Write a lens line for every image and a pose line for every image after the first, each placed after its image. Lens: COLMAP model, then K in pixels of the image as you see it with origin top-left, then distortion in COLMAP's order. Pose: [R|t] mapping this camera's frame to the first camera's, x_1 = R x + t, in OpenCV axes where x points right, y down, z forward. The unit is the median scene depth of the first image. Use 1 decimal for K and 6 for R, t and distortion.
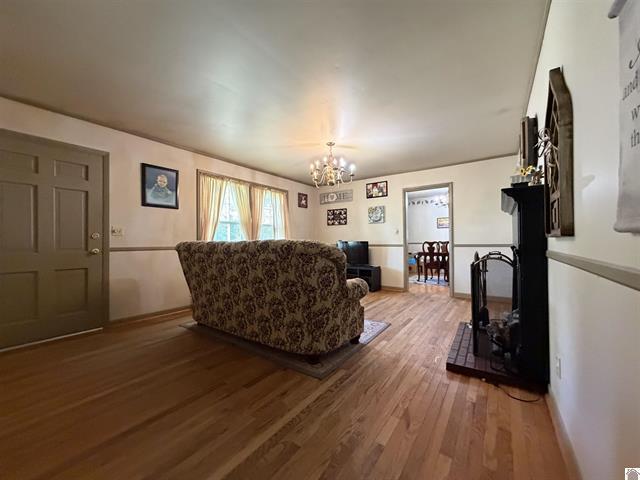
lens RADIAL K [[254.8, 0, 319.7], [0, 254.8, 239.6], [0, 0, 1]] dist [0.000750, 0.000014]
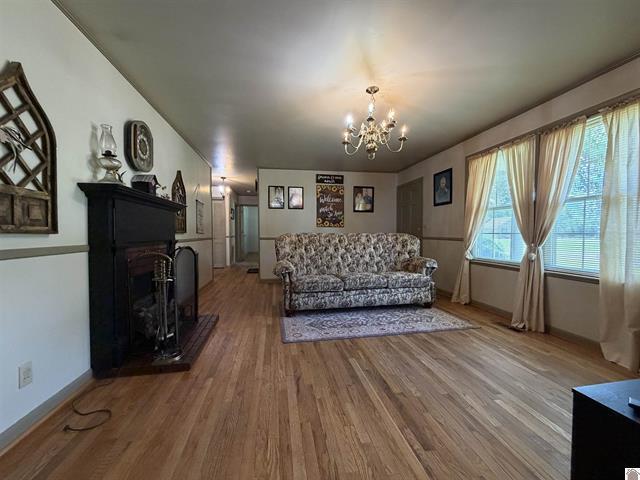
lens RADIAL K [[254.8, 0, 317.5], [0, 254.8, 240.1], [0, 0, 1]] dist [0.000750, 0.000014]
pose [[-0.702824, 0.027387, -0.710836, 0.667723], [0.010989, 0.999557, 0.027646, 0.001429], [0.711279, 0.011619, -0.702814, 1.440529]]
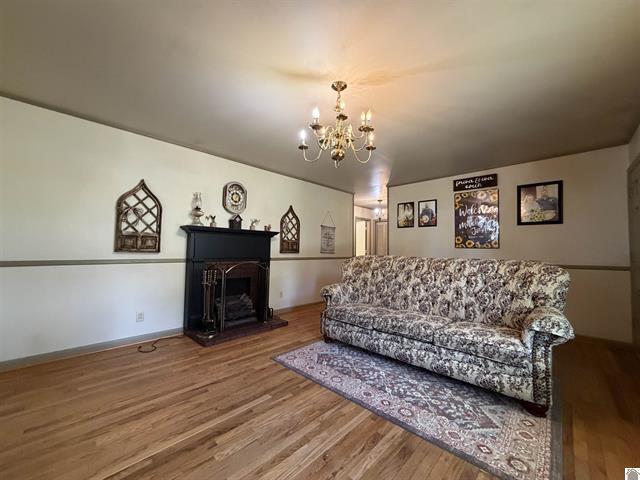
lens RADIAL K [[254.8, 0, 320.6], [0, 254.8, 240.3], [0, 0, 1]] dist [0.000750, 0.000014]
pose [[-0.988762, -0.004517, 0.149428, 0.000040], [-0.011451, 0.998895, -0.045574, -0.010807], [-0.149057, -0.046773, -0.987722, 1.617839]]
